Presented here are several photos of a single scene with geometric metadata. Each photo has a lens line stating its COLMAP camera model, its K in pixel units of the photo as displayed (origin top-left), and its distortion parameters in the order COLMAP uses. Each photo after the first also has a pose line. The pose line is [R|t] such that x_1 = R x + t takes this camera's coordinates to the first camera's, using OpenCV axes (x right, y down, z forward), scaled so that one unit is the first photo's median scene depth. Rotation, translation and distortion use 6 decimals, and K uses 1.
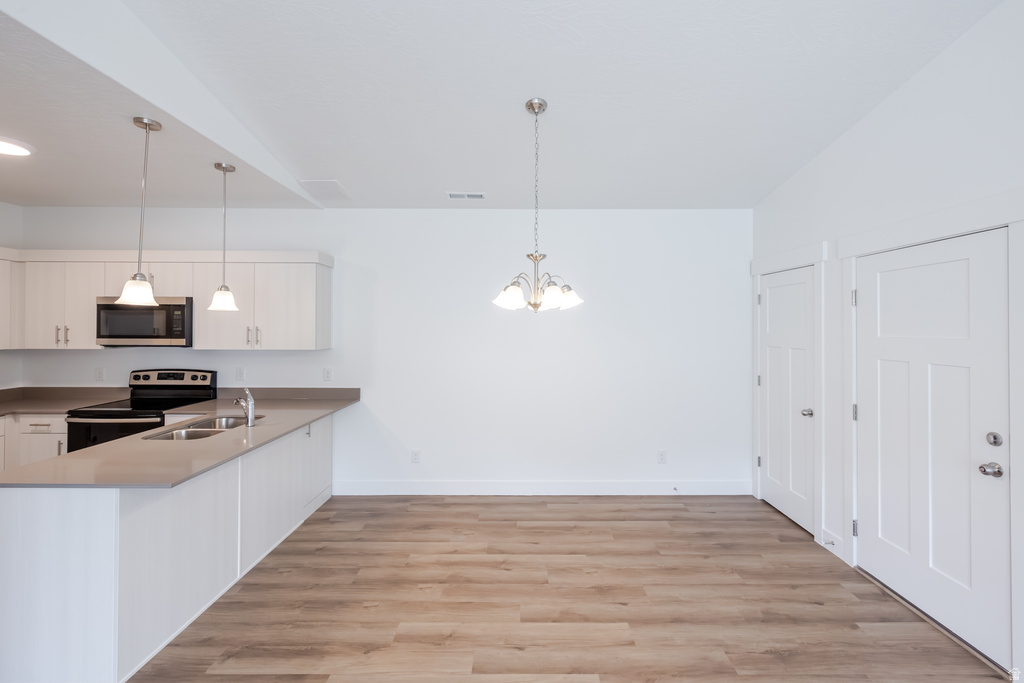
lens RADIAL K [[447.7, 0, 523.8], [0, 447.7, 328.0], [0, 0, 1]] dist [0.001558, -0.000108]
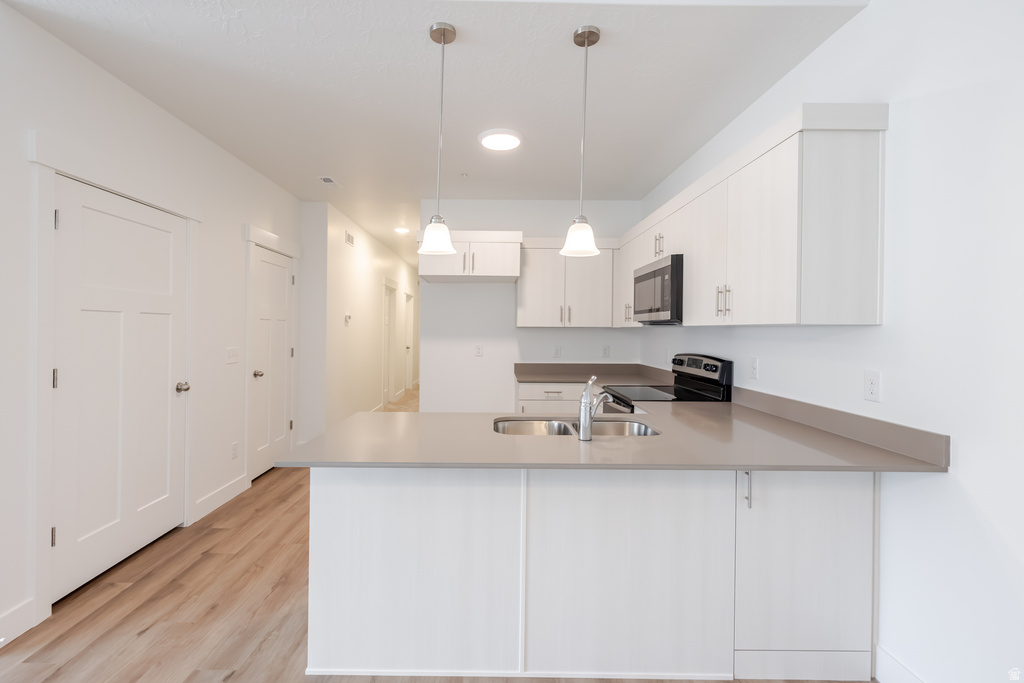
lens RADIAL K [[447.7, 0, 488.1], [0, 447.7, 329.1], [0, 0, 1]] dist [0.001558, -0.000108]
pose [[-0.023379, -0.005247, -0.999713, -0.005438], [-0.006390, 0.999967, -0.005099, 0.059968], [0.999706, 0.006269, -0.023412, 0.715470]]
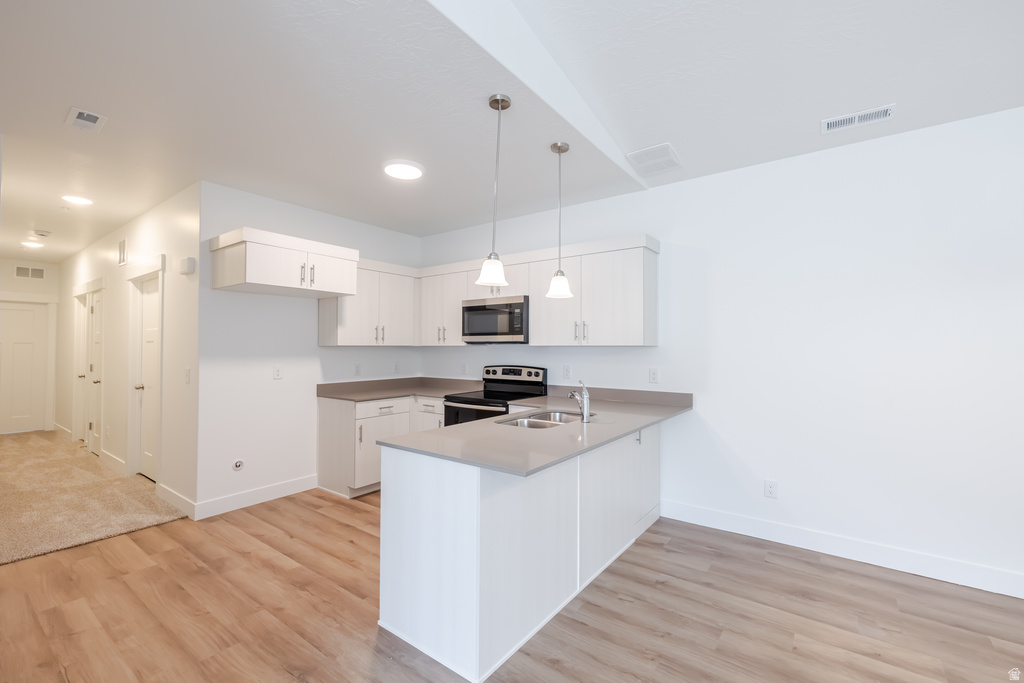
lens RADIAL K [[447.7, 0, 509.4], [0, 447.7, 339.2], [0, 0, 1]] dist [0.001558, -0.000108]
pose [[0.792659, -0.014077, -0.609503, -0.141924], [0.002249, 0.999794, -0.020166, 0.054694], [0.609661, 0.014614, 0.792527, 0.148136]]
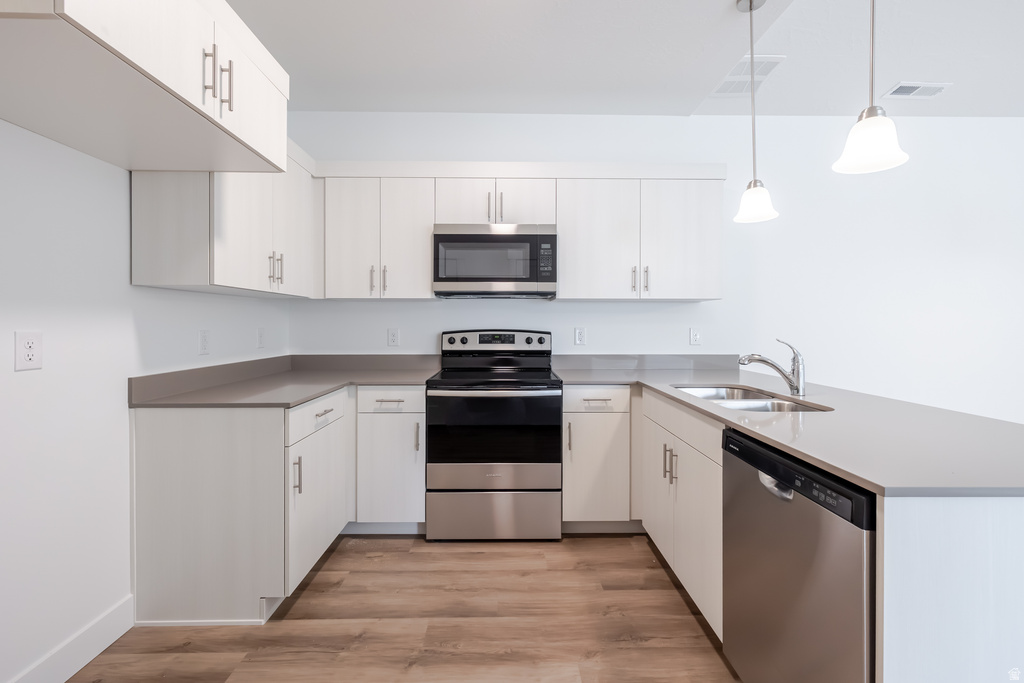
lens RADIAL K [[447.7, 0, 511.6], [0, 447.7, 326.4], [0, 0, 1]] dist [0.001558, -0.000108]
pose [[0.999919, -0.003668, 0.012224, -0.836389], [0.003628, 0.999988, 0.003282, 0.092112], [-0.012236, -0.003237, 0.999920, 0.281831]]
